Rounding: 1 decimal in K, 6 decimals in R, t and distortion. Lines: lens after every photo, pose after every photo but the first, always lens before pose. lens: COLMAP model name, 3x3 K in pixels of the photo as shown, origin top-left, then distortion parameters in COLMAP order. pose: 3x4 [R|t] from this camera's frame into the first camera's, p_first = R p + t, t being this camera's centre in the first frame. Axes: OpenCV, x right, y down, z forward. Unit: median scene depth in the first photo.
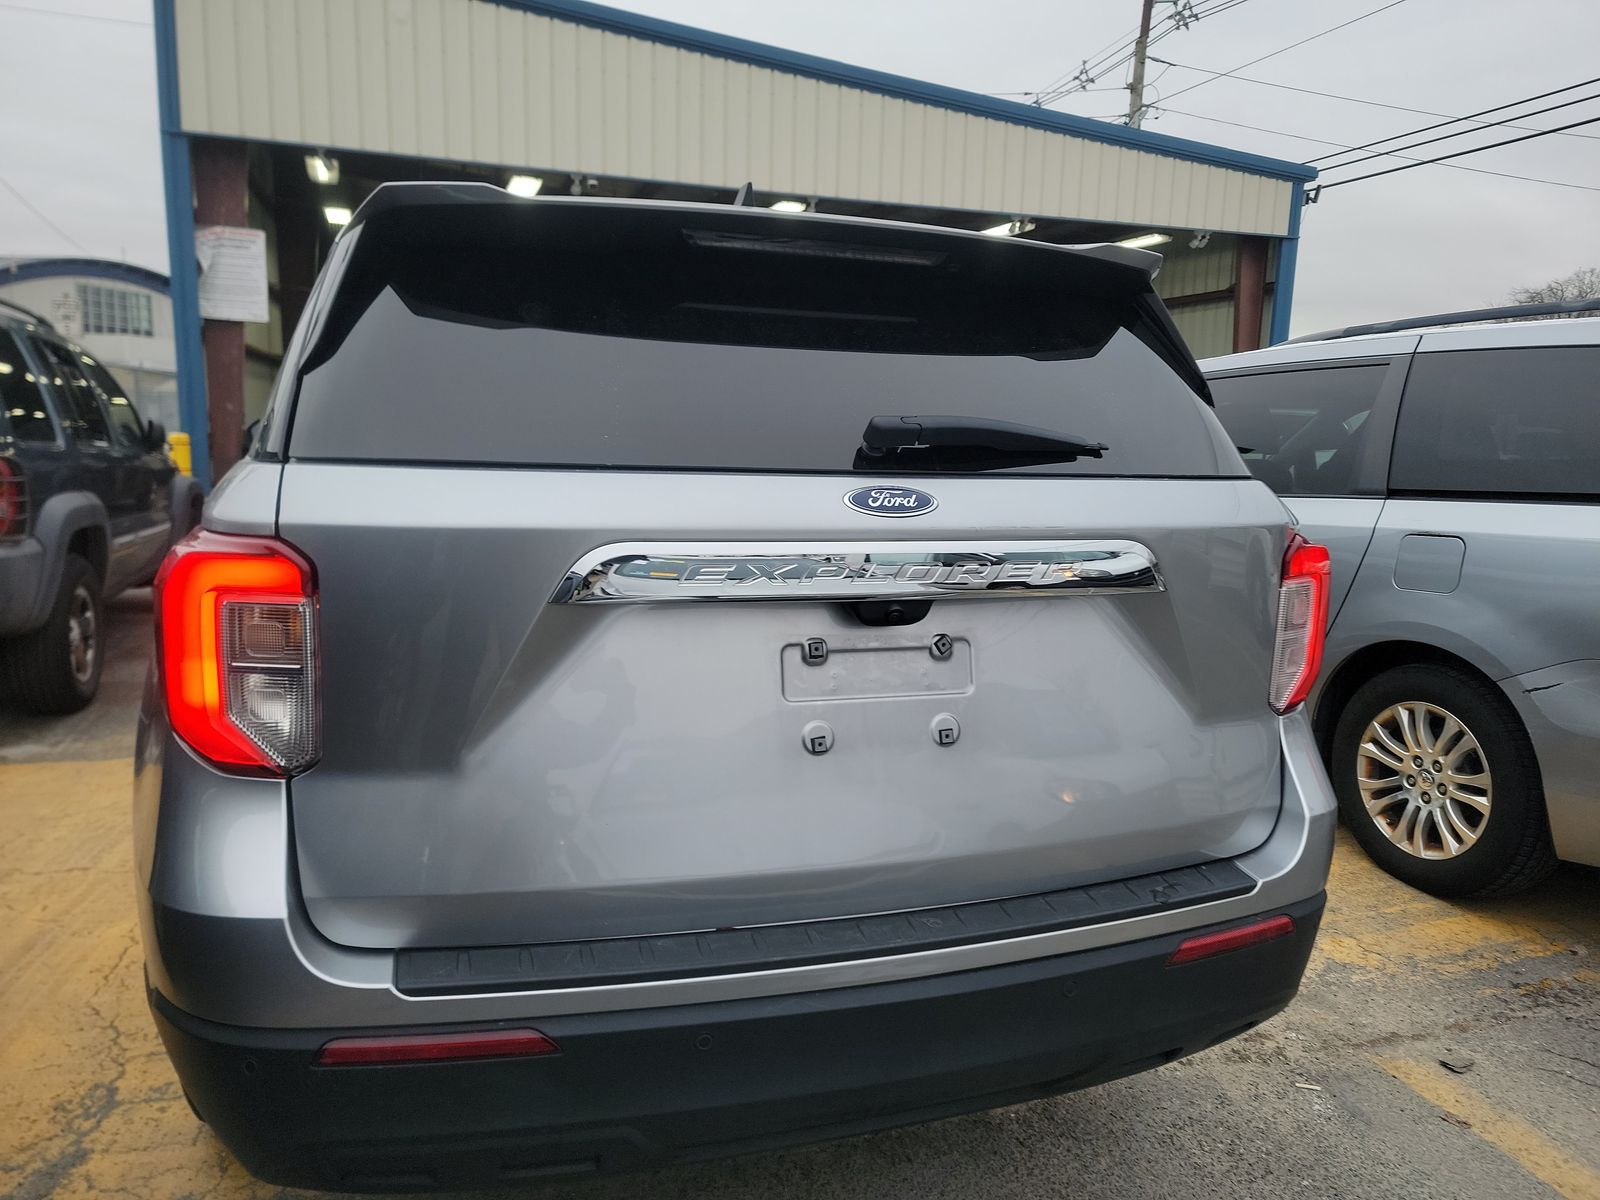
lens RADIAL K [[1105.3, 0, 790.8], [0, 1105.3, 587.4], [0, 0, 1]] dist [0.073752, -0.066269]
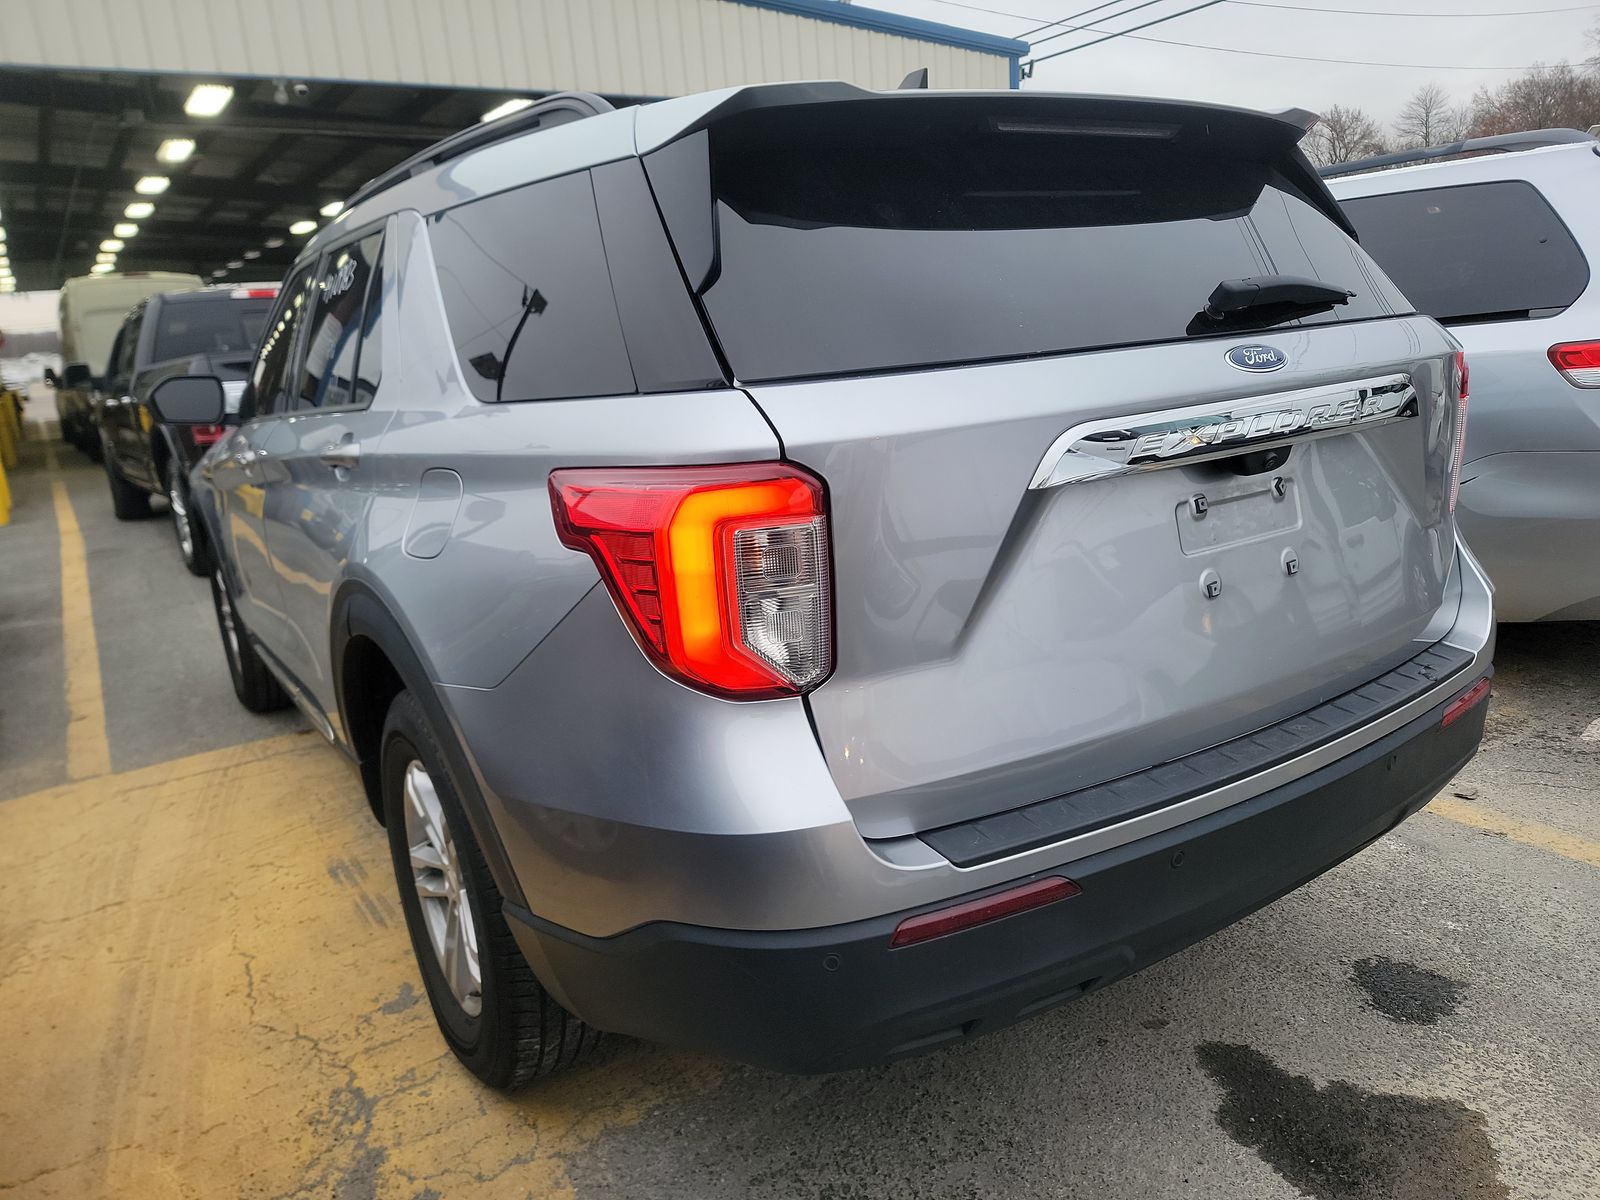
lens RADIAL K [[1099.9, 0, 799.4], [0, 1099.9, 618.0], [0, 0, 1]] dist [0.122017, -0.145947]
pose [[0.958315, -0.161818, 0.235471, -0.428205], [0.136571, 0.983341, 0.119951, -0.013608], [-0.250958, -0.082792, 0.964451, 0.017236]]
